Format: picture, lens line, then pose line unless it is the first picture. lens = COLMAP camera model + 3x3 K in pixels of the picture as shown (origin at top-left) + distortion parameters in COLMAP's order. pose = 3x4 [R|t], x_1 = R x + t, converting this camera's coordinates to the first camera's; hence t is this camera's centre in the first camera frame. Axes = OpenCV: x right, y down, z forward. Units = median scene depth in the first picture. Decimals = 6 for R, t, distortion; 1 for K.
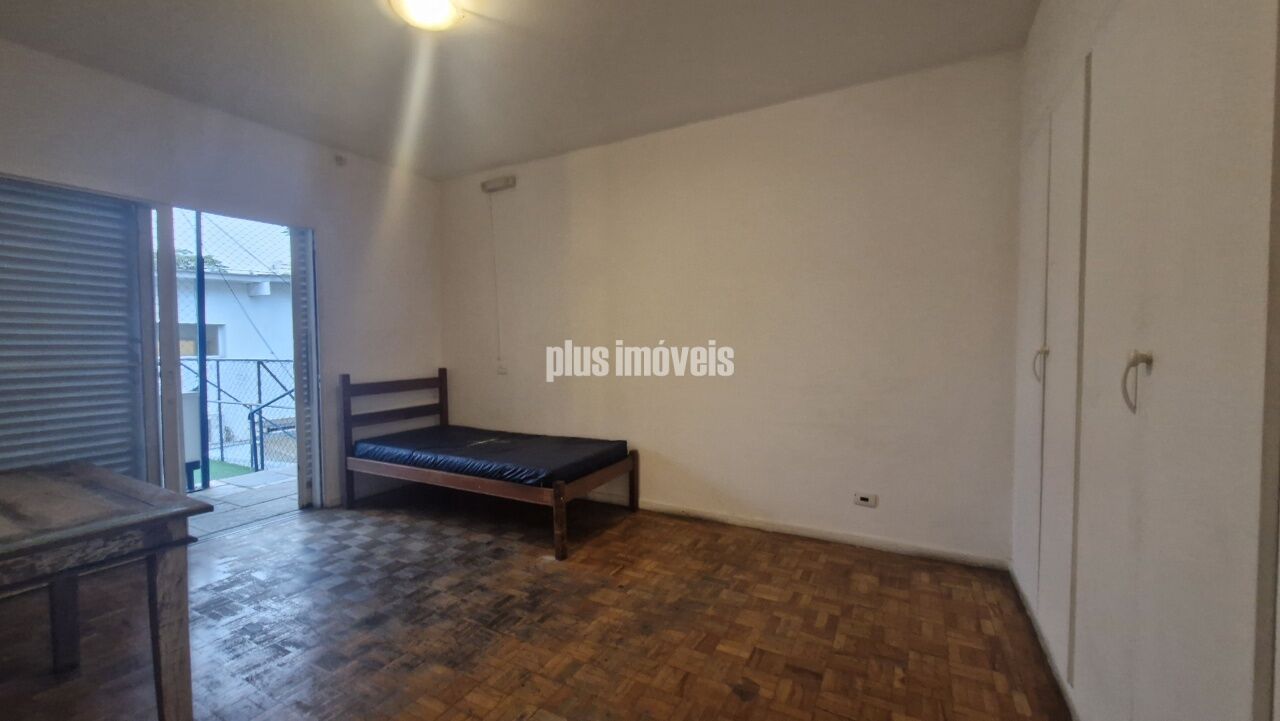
lens RADIAL K [[501.4, 0, 638.4], [0, 501.4, 359.5], [0, 0, 1]] dist [0.002113, 0.000083]
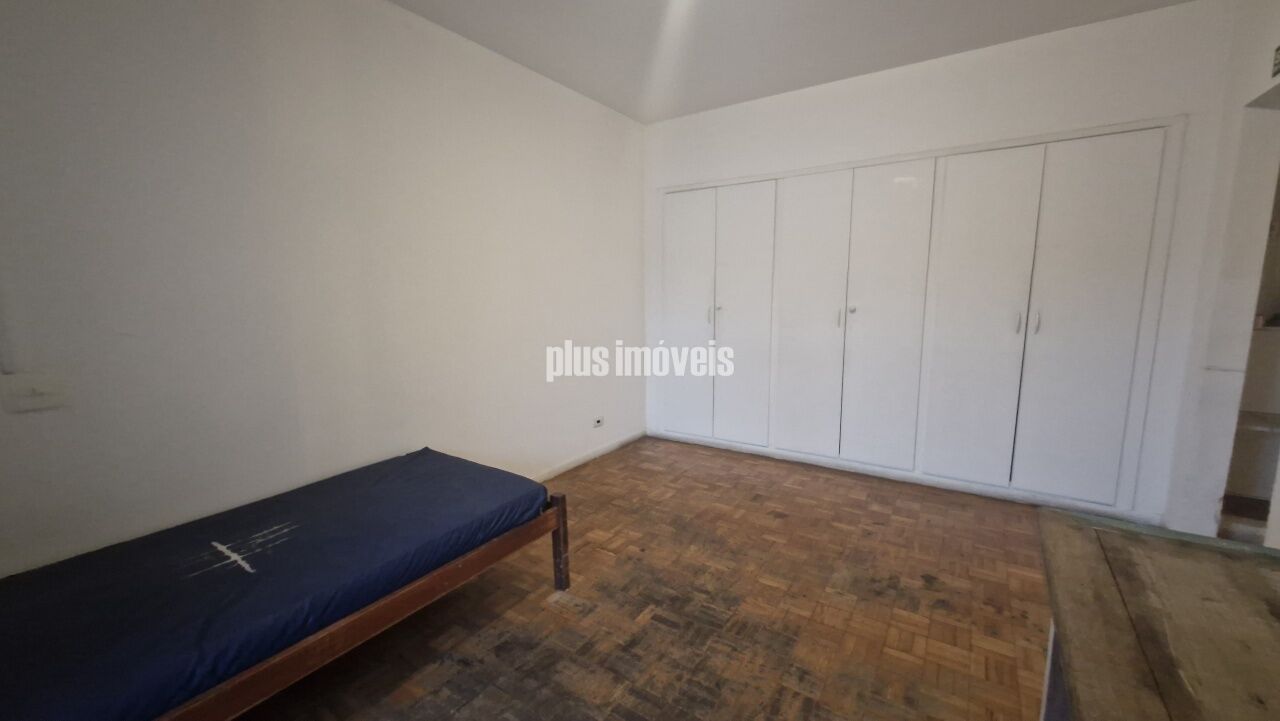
lens RADIAL K [[501.4, 0, 637.8], [0, 501.4, 363.8], [0, 0, 1]] dist [0.002113, 0.000083]
pose [[0.105413, -0.138388, 0.984752, -1.011363], [0.049450, 0.989774, 0.133800, -0.052749], [-0.993198, 0.034592, 0.111178, 0.921778]]
